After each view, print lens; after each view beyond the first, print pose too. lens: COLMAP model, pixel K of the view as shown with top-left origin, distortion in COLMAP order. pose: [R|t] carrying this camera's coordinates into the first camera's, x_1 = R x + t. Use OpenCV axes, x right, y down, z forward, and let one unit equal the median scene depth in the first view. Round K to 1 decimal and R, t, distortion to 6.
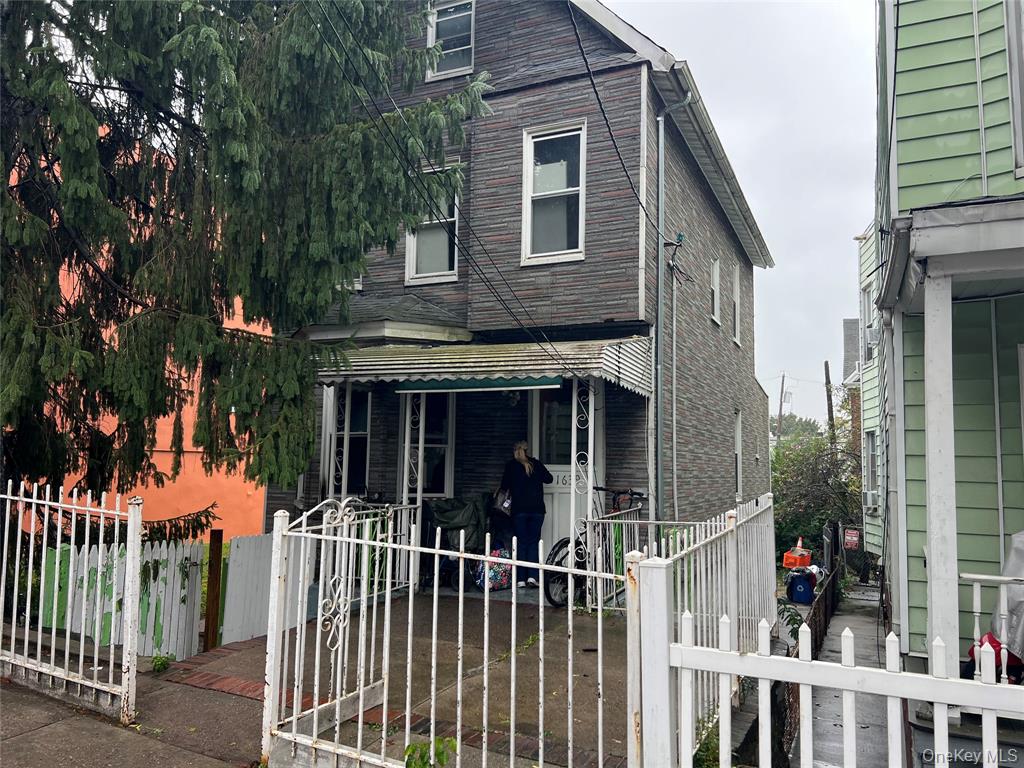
lens RADIAL K [[768.8, 0, 510.2], [0, 768.8, 388.1], [0, 0, 1]] dist [0.061630, -0.077028]
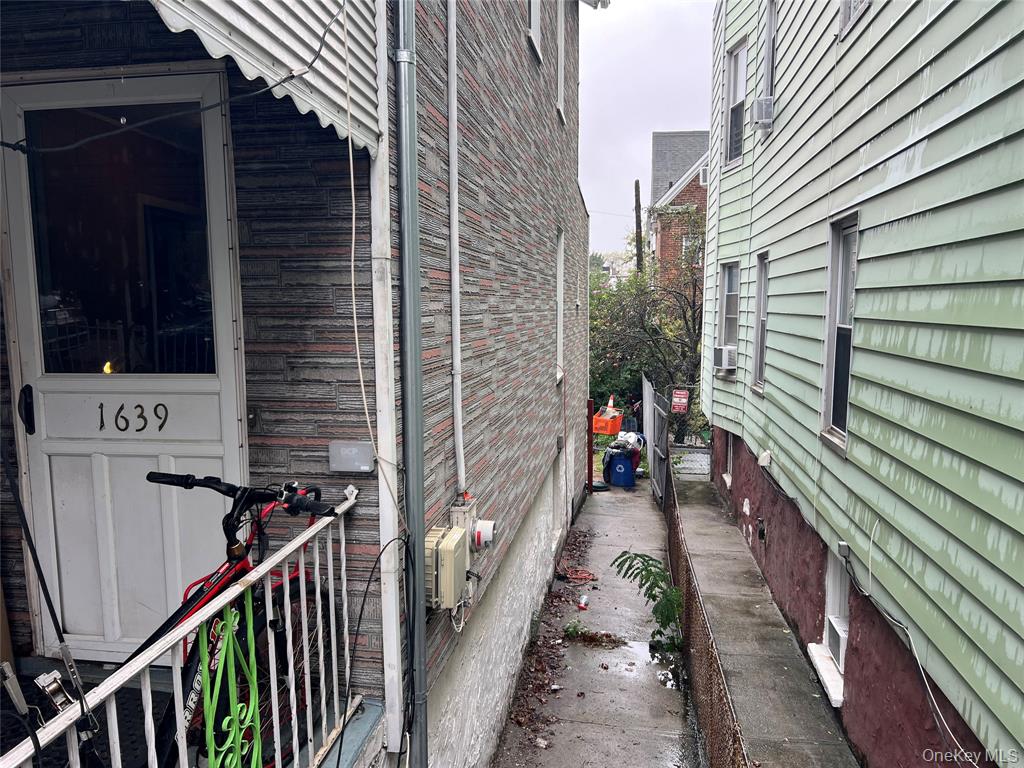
lens RADIAL K [[768.8, 0, 510.2], [0, 768.8, 388.1], [0, 0, 1]] dist [0.061630, -0.077028]
pose [[0.963858, -0.052069, 0.261277, 0.129662], [-0.003654, 0.978039, 0.208390, 0.033938], [-0.266390, -0.201814, 0.942501, 0.590318]]
